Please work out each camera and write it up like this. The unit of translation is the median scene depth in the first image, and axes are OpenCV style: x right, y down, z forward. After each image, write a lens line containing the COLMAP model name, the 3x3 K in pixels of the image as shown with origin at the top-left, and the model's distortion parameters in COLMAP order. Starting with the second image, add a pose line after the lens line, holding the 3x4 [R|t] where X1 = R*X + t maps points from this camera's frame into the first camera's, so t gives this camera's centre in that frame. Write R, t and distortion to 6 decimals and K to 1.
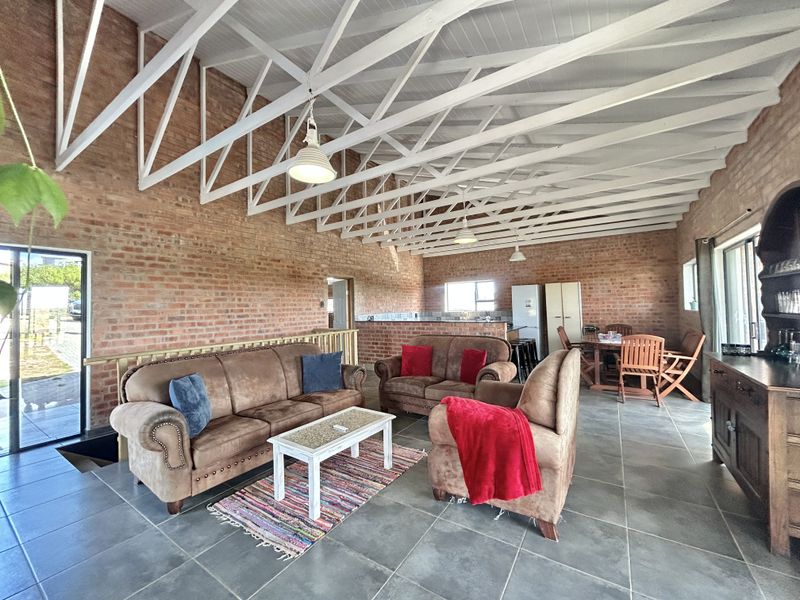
lens RADIAL K [[324.1, 0, 396.9], [0, 324.1, 299.1], [0, 0, 1]] dist [0.002484, 0.000185]
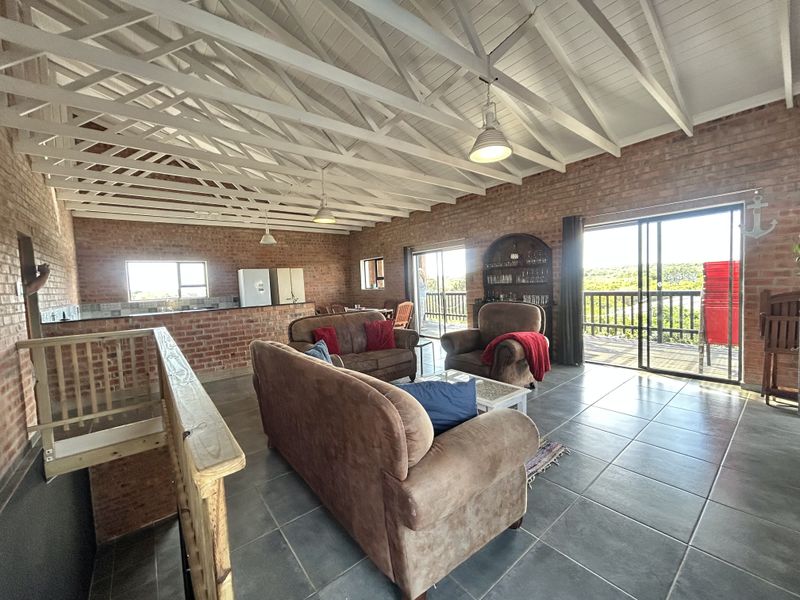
lens RADIAL K [[324.1, 0, 398.0], [0, 324.1, 301.8], [0, 0, 1]] dist [0.002484, 0.000185]
pose [[0.300647, -0.048037, 0.952525, -0.725958], [0.012695, 0.998844, 0.046365, 0.029001], [-0.953651, -0.001847, 0.300910, 0.497152]]
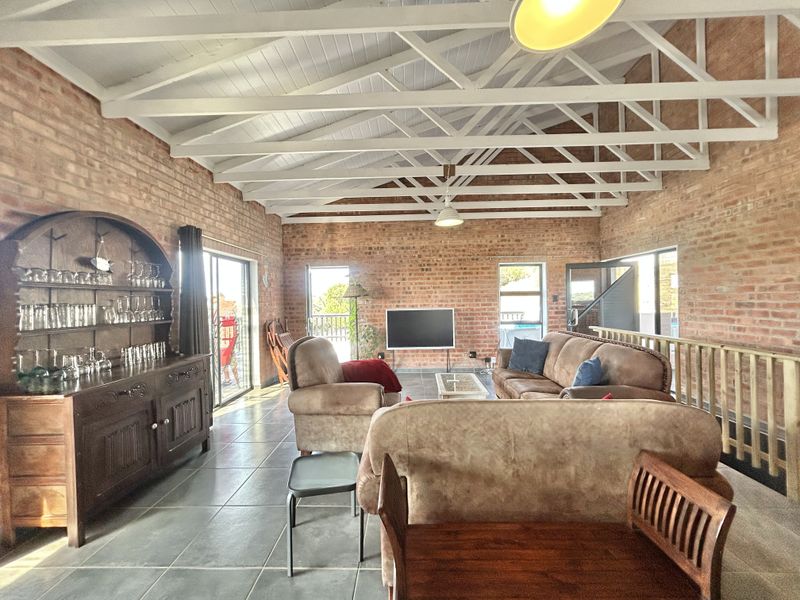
lens RADIAL K [[324.1, 0, 399.8], [0, 324.1, 299.5], [0, 0, 1]] dist [0.002484, 0.000185]
pose [[-0.842035, 0.037870, -0.538092, 0.455197], [0.050660, 0.998676, -0.008990, 0.010060], [0.537038, -0.034829, -0.842838, 1.172802]]
